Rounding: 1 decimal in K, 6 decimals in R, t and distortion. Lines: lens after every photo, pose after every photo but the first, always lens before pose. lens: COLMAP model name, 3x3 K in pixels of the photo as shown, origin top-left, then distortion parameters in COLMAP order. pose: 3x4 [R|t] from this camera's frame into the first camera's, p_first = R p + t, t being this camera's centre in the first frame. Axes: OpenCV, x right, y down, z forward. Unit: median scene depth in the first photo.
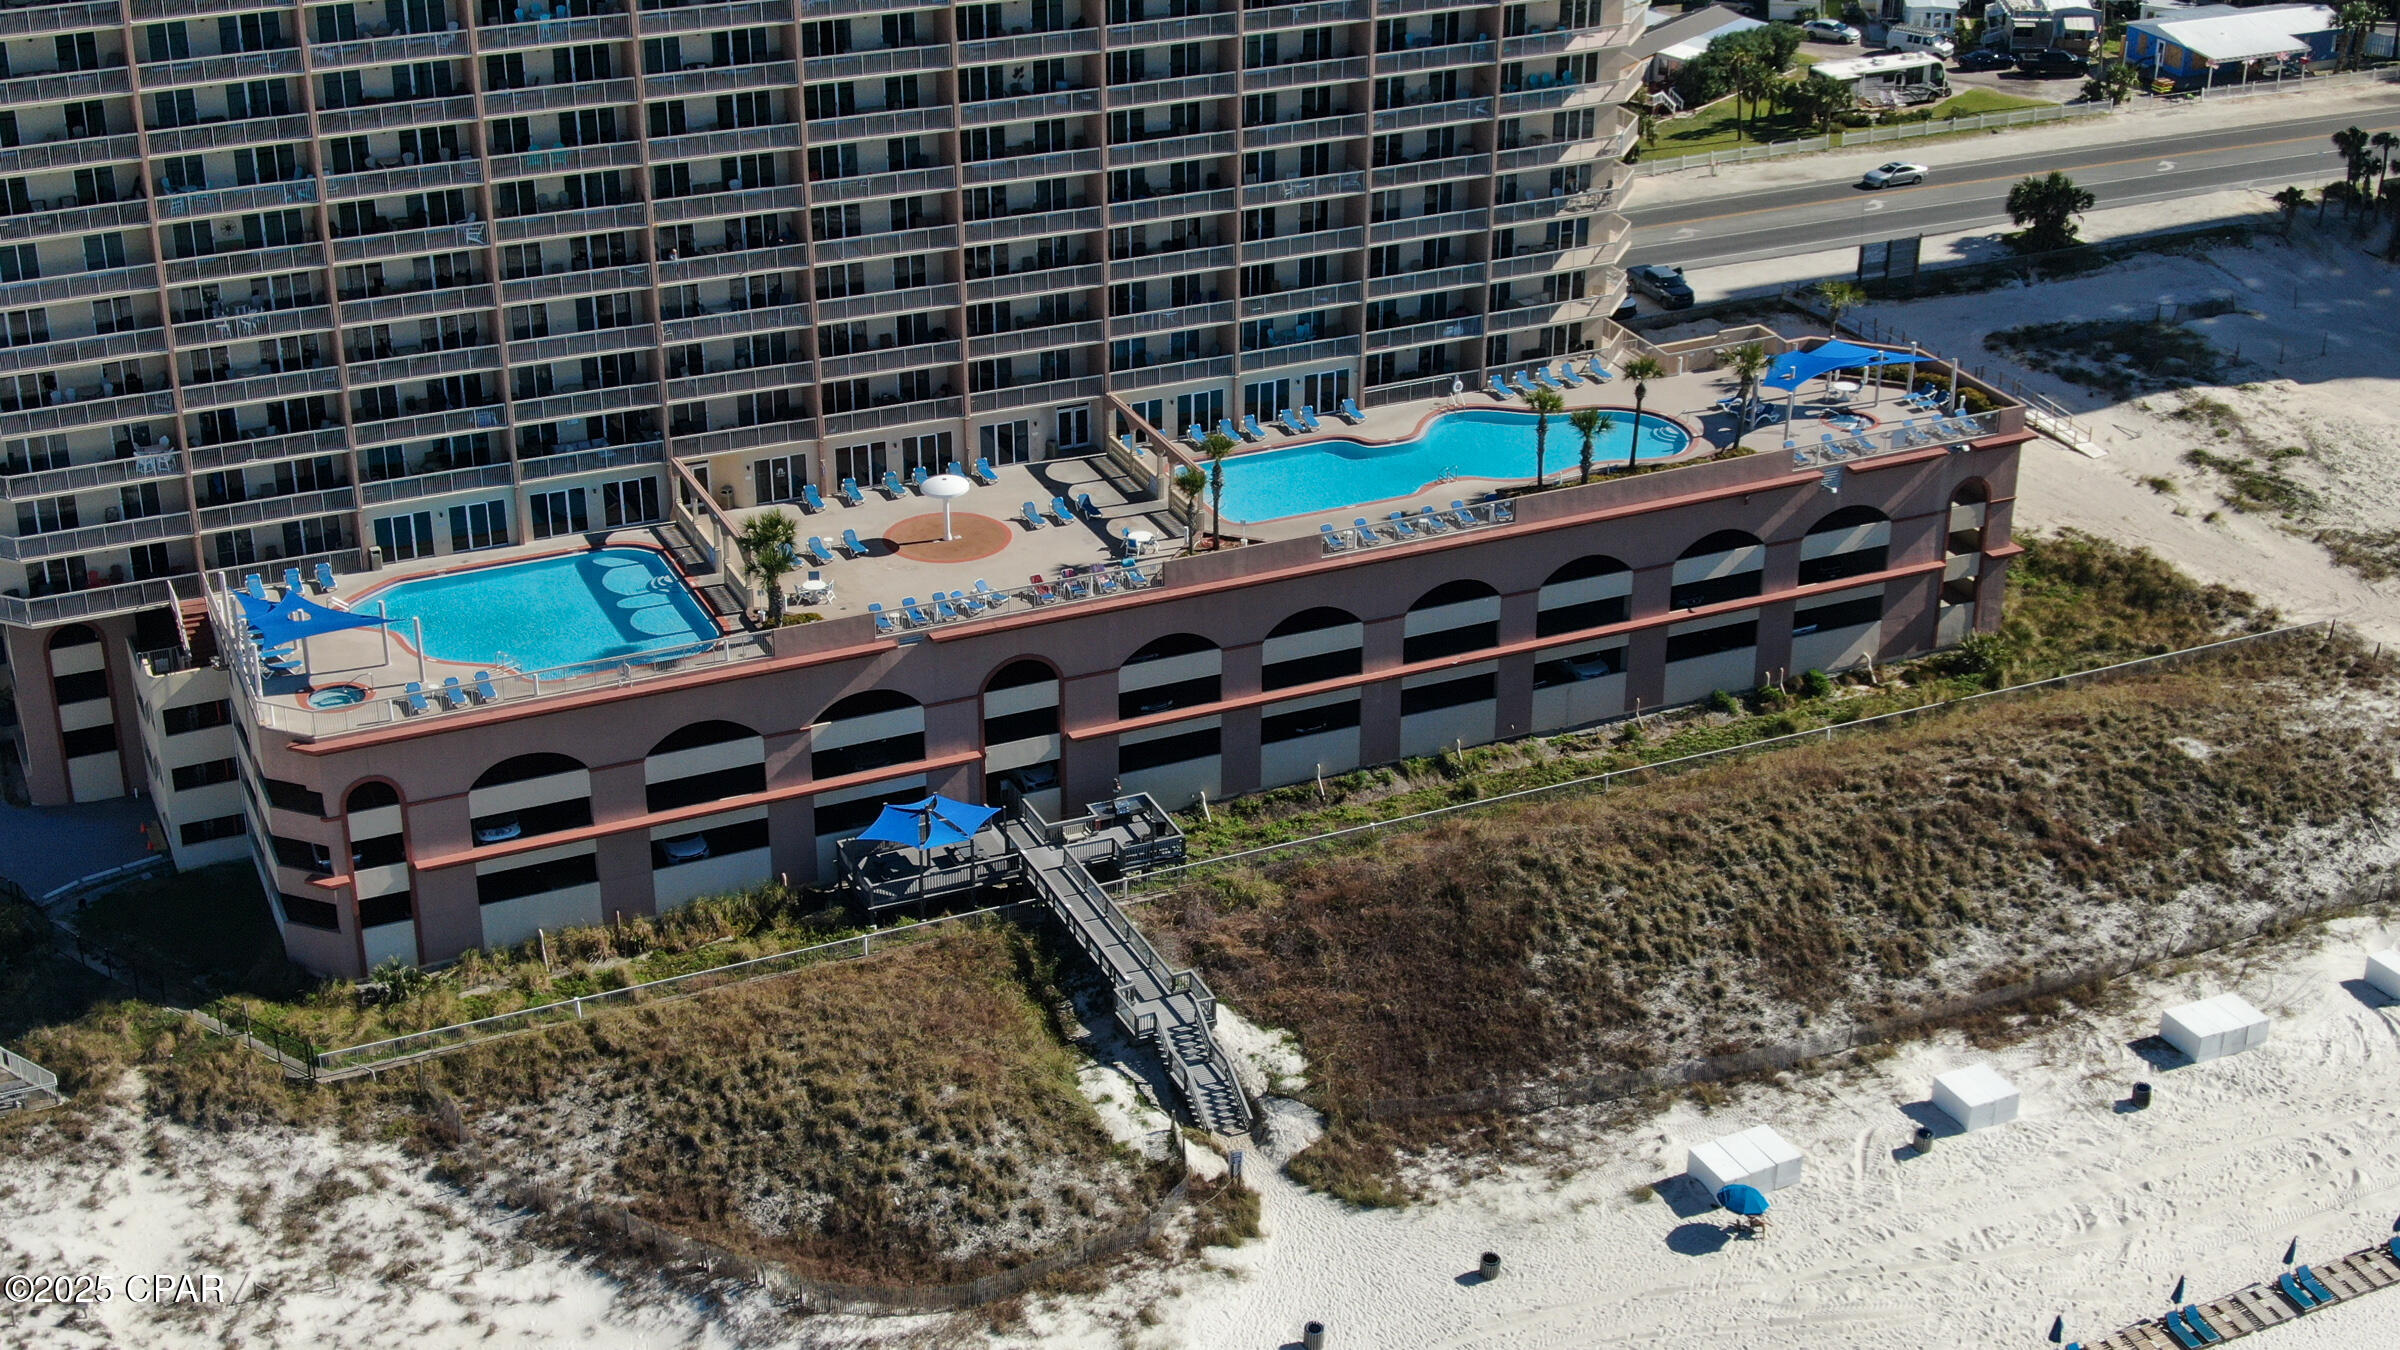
lens RADIAL K [[3143.4, 0, 1200.0], [0, 3143.4, 675.0], [0, 0, 1]] dist [0.084606, -0.010932]
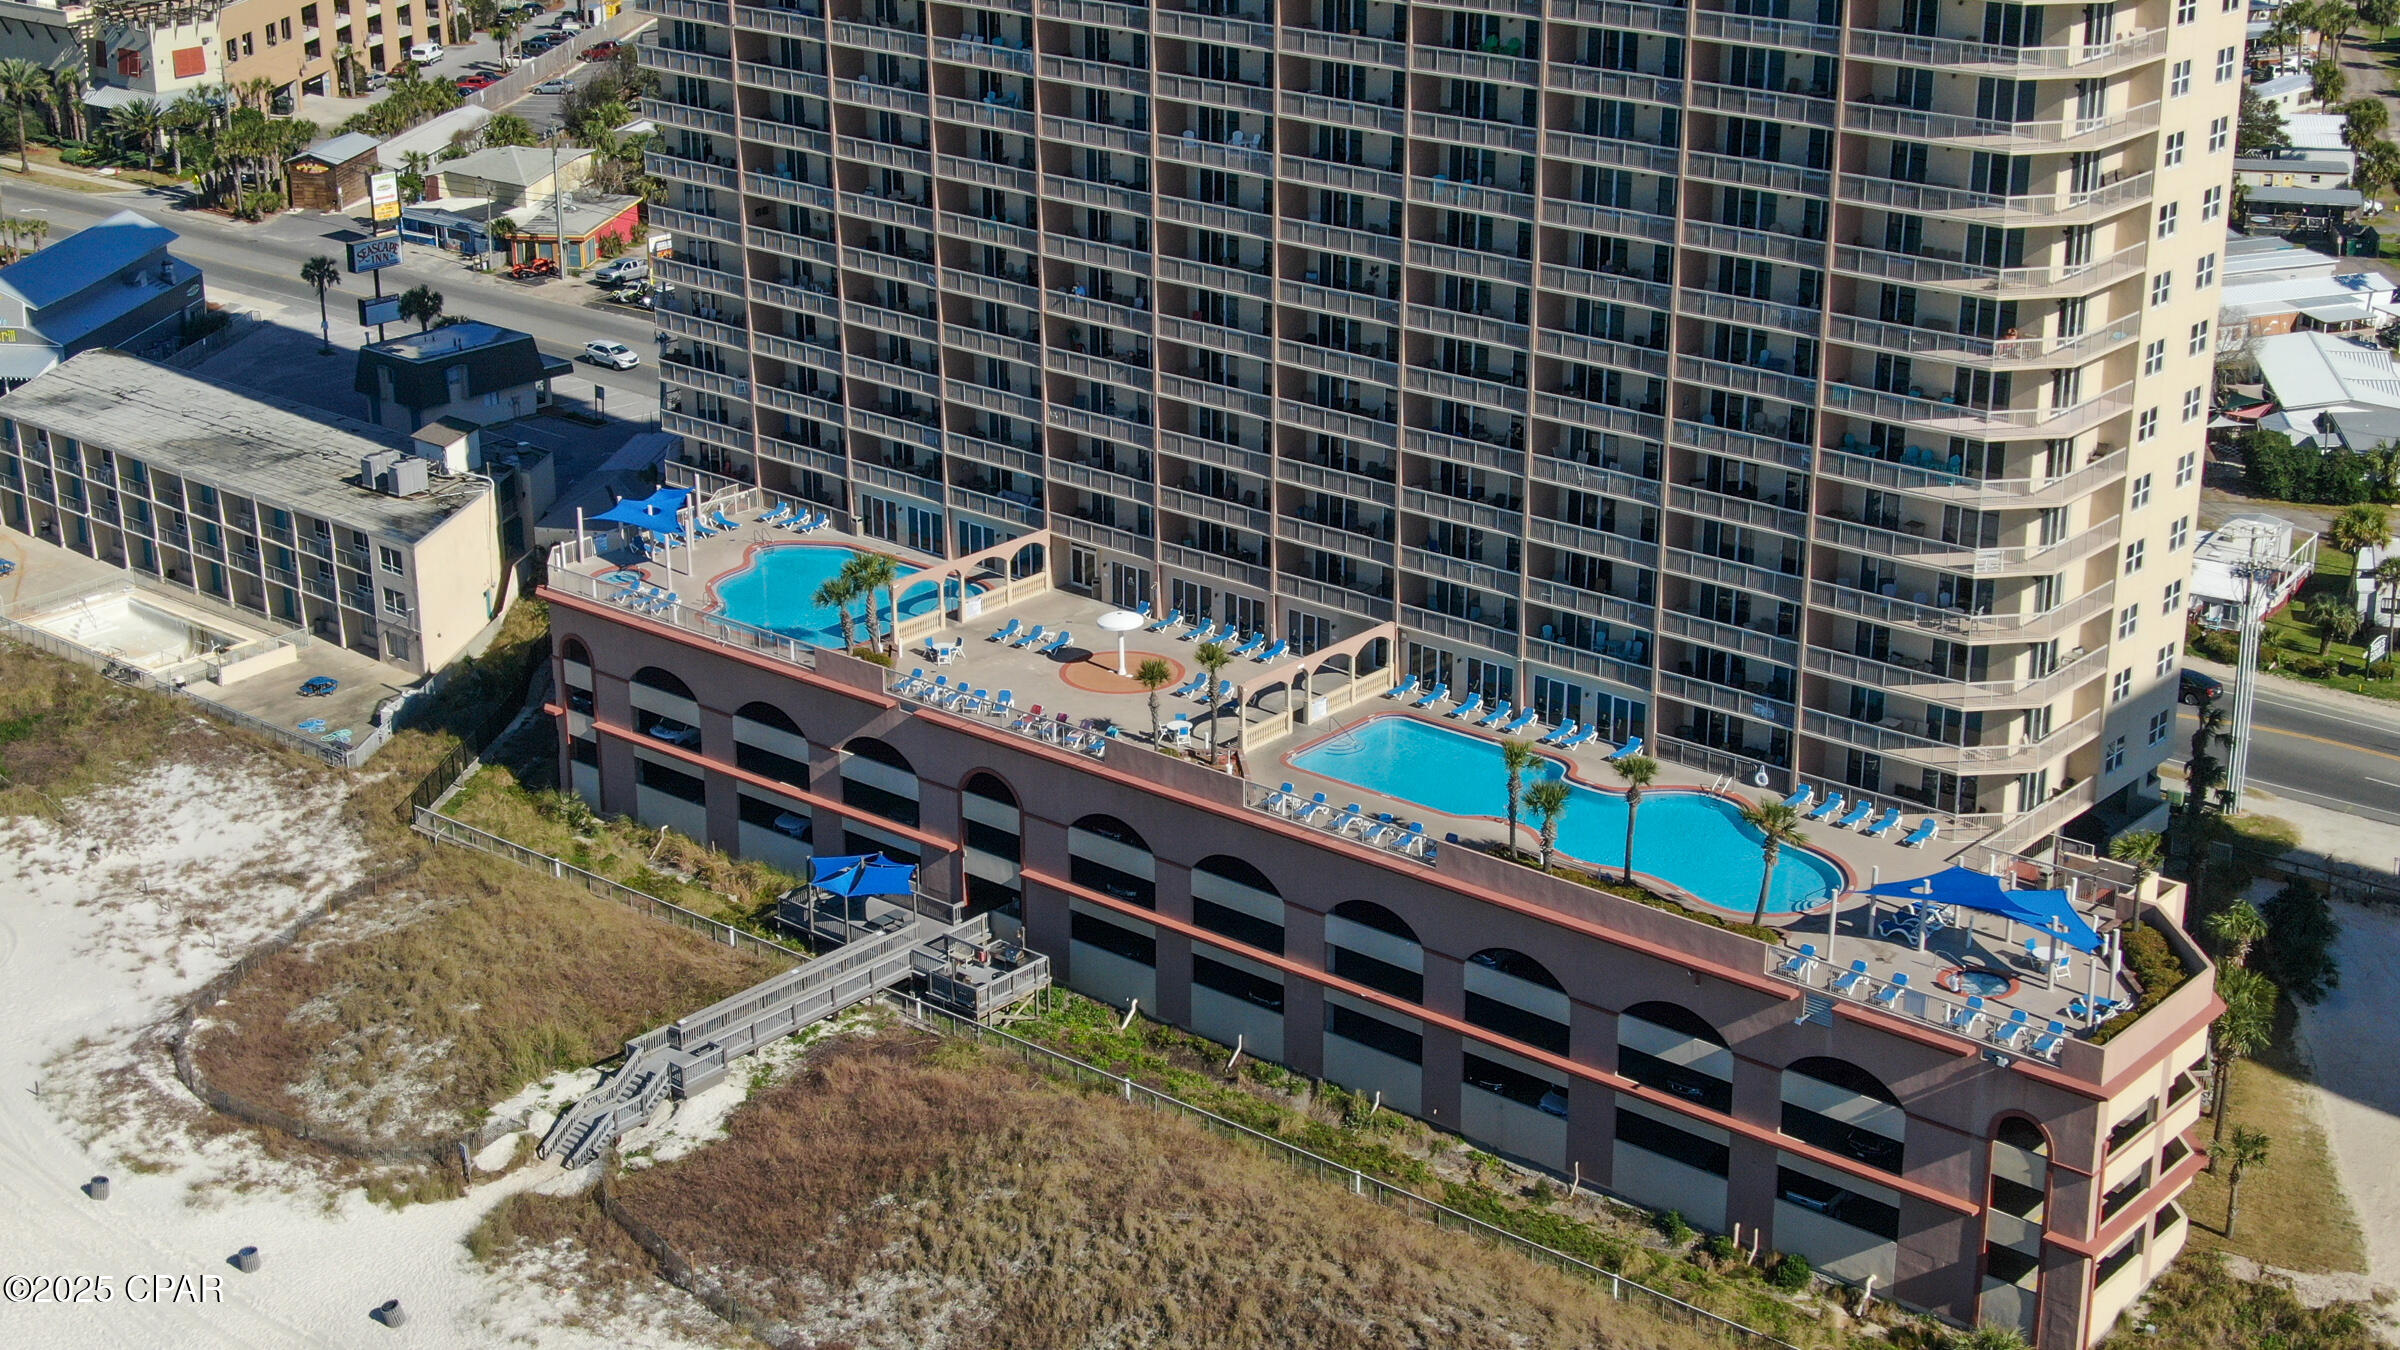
lens RADIAL K [[3327.6, 0, 1200.0], [0, 3327.6, 675.0], [0, 0, 1]] dist [0.111826, -0.044096]
pose [[0.456479, 0.315685, -0.831847, 0.834963], [-0.398938, 0.908310, 0.125783, -0.190635], [0.795283, 0.274438, 0.540564, 0.458182]]
